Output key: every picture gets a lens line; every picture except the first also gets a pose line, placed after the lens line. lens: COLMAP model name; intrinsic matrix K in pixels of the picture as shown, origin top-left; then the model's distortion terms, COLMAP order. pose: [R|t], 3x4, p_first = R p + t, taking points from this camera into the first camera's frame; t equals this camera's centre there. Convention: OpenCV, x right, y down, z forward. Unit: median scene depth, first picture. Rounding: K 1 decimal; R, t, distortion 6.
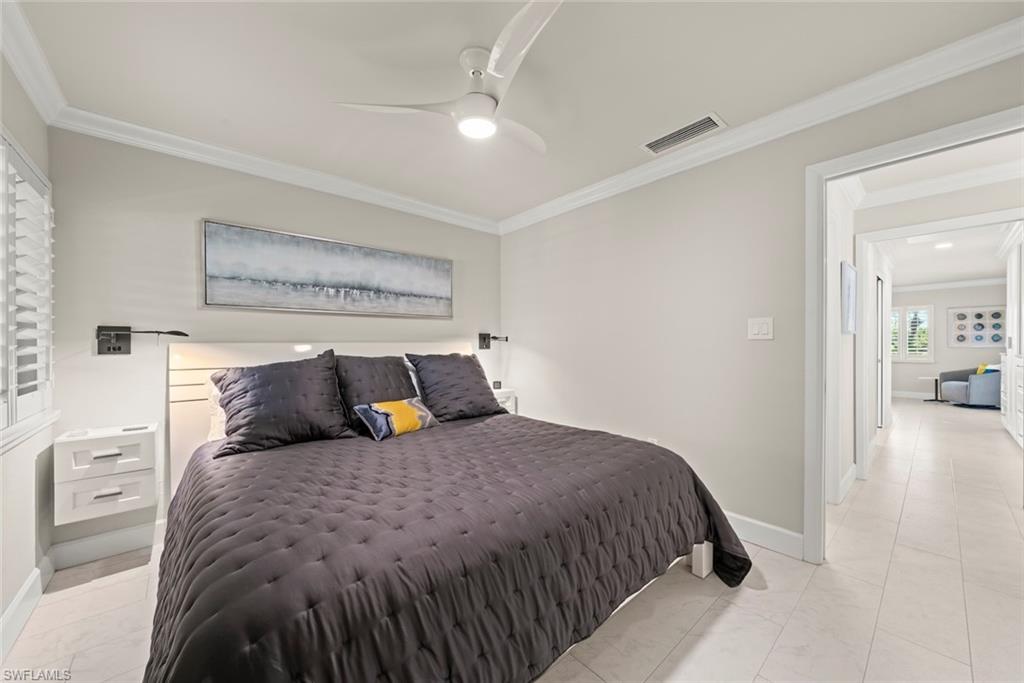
lens RADIAL K [[370.2, 0, 512.0], [0, 370.2, 341.5], [0, 0, 1]] dist [-0.000454, -0.000033]
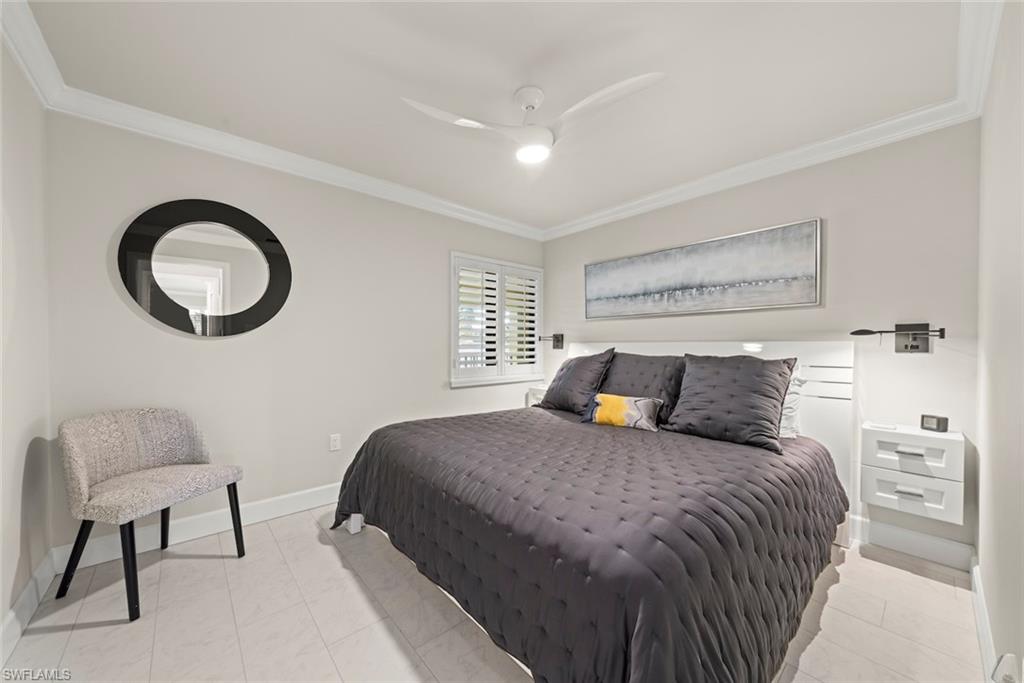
lens RADIAL K [[370.2, 0, 512.0], [0, 370.2, 341.5], [0, 0, 1]] dist [-0.000454, -0.000033]
pose [[0.005597, -0.006181, -0.999965, 0.628244], [0.006415, 0.999961, -0.006145, 0.005232], [0.999964, -0.006380, 0.005637, 0.554044]]
